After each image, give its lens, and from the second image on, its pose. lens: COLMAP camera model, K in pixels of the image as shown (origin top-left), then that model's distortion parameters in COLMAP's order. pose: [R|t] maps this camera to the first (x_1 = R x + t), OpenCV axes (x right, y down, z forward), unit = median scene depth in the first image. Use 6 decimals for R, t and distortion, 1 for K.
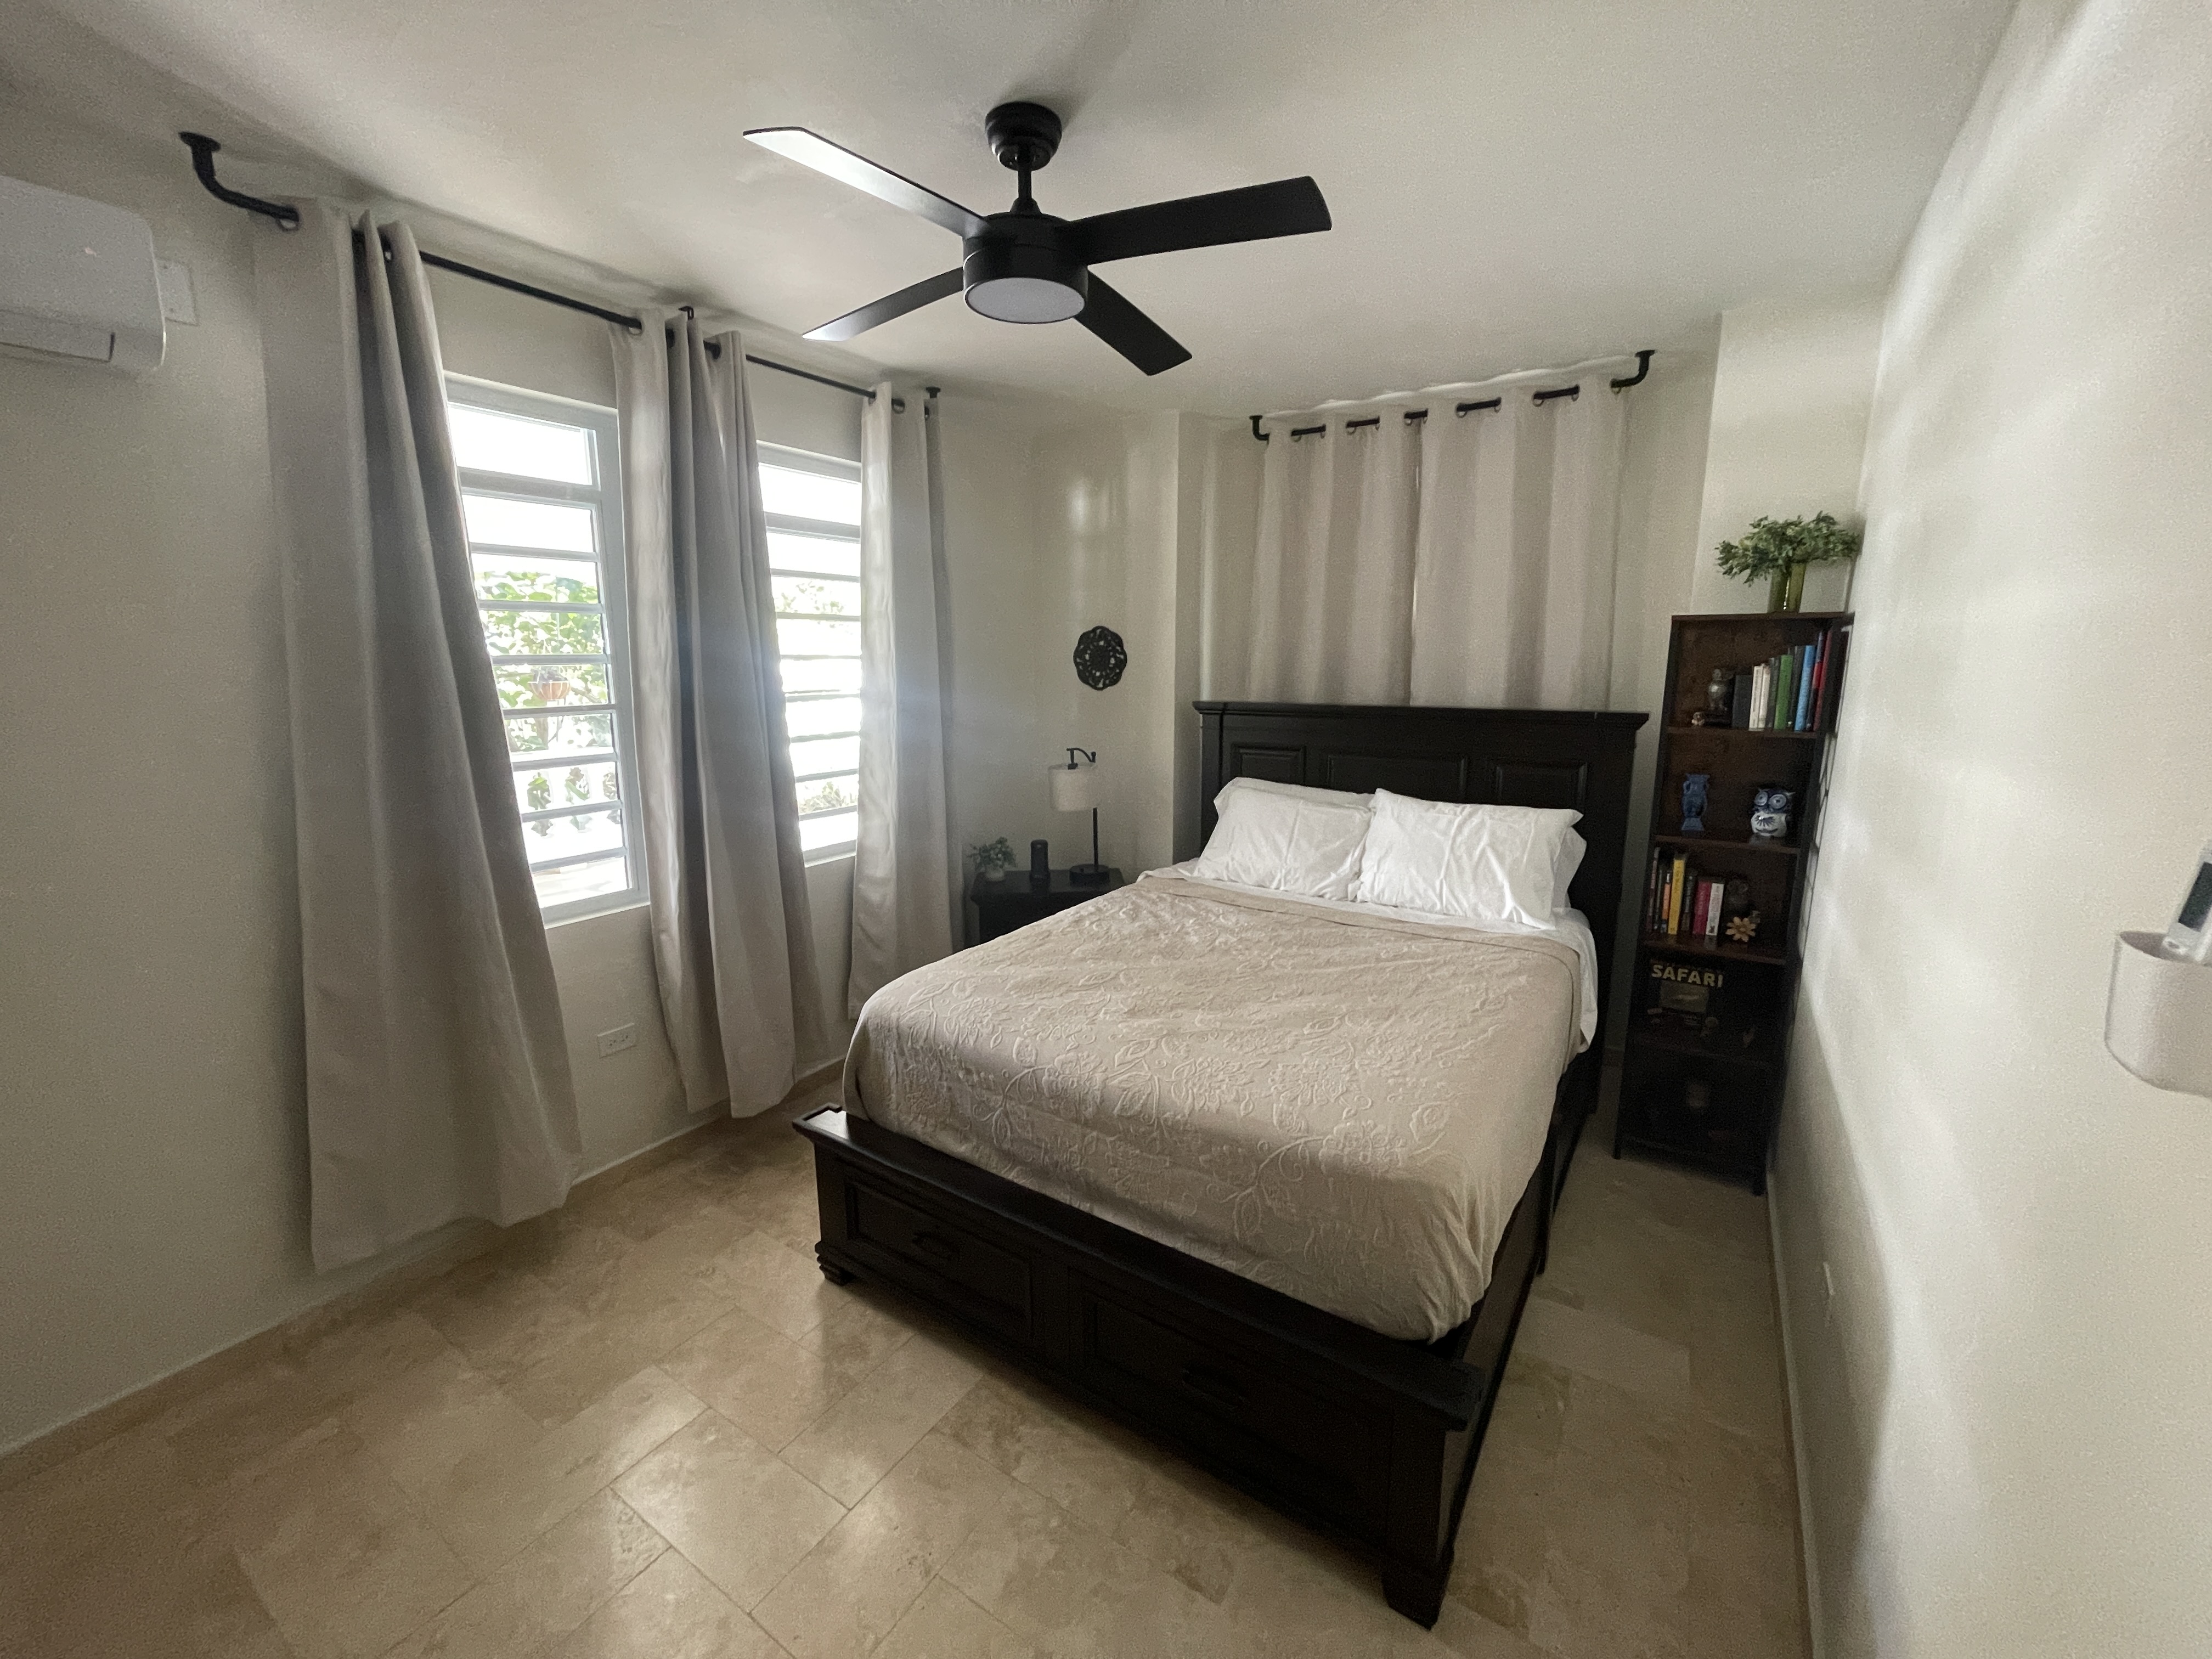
lens RADIAL K [[890.1, 0, 1098.8], [0, 890.1, 819.2], [0, 0, 1]] dist [-0.011772, -0.000223]
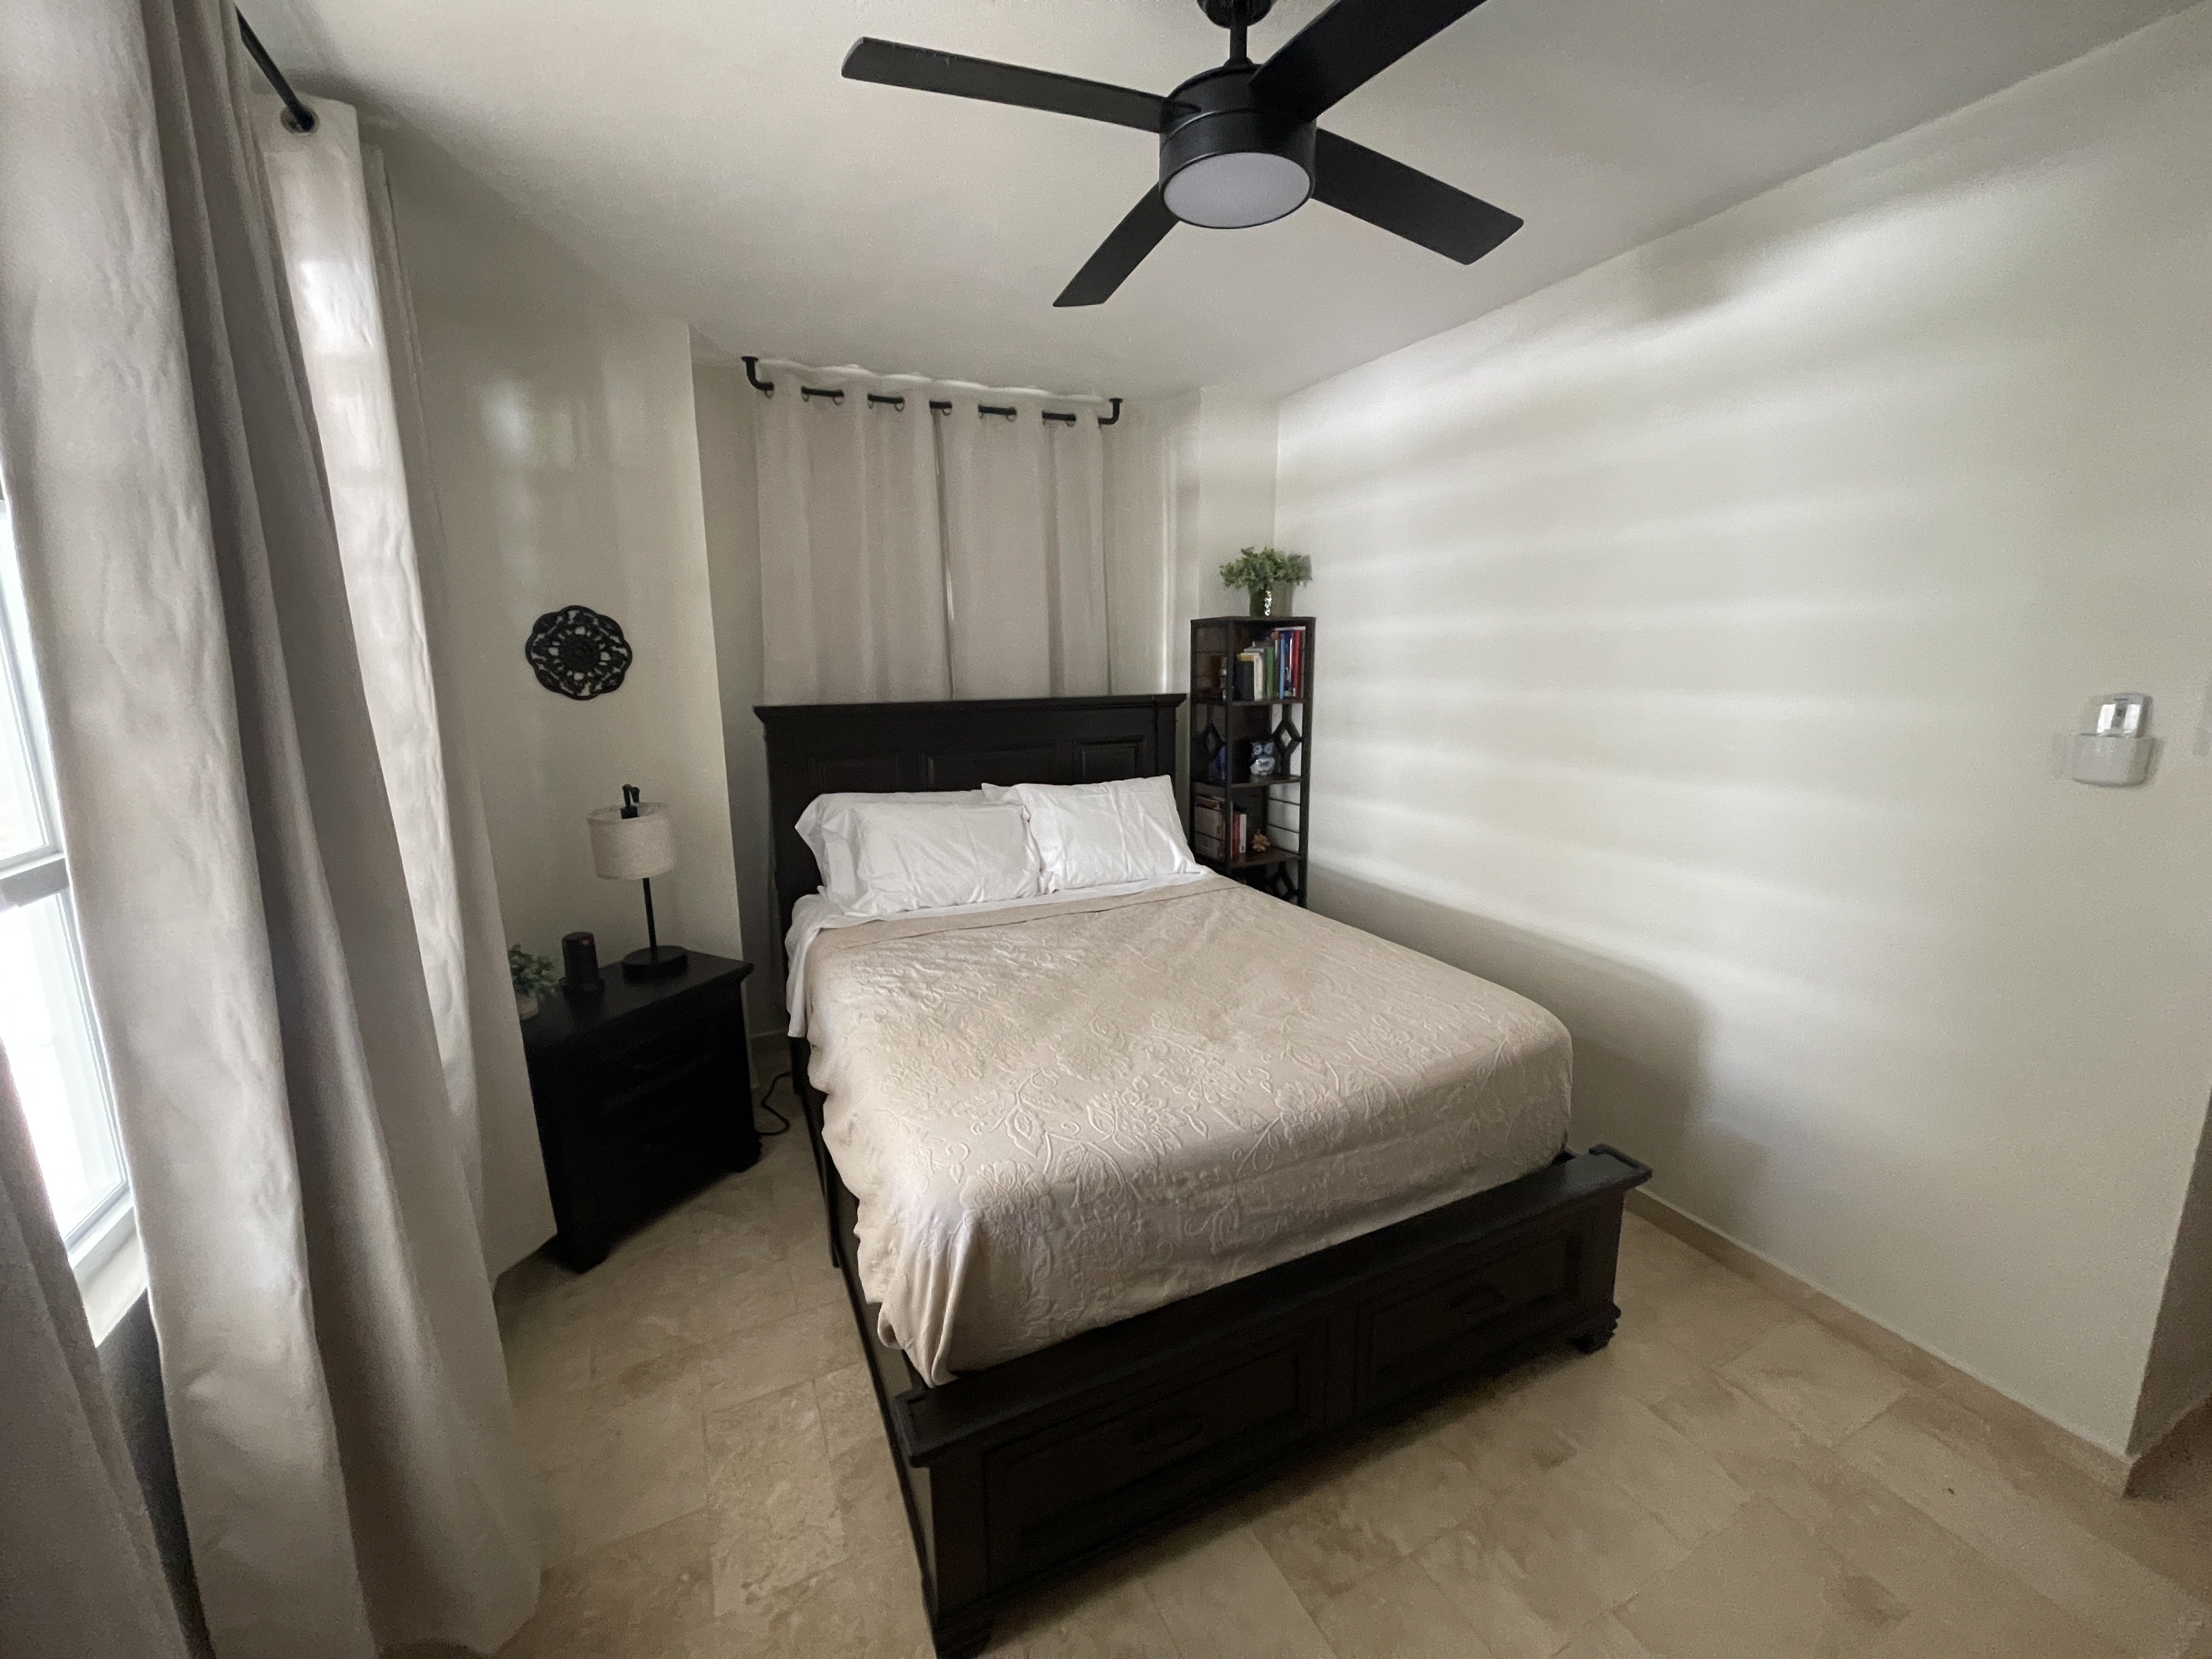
lens RADIAL K [[890.1, 0, 1098.8], [0, 890.1, 819.2], [0, 0, 1]] dist [-0.011772, -0.000223]
pose [[0.510532, -0.156926, 0.845418, -0.548427], [0.161809, 0.983173, 0.084782, -0.068794], [-0.844497, 0.093512, 0.527333, 0.444881]]
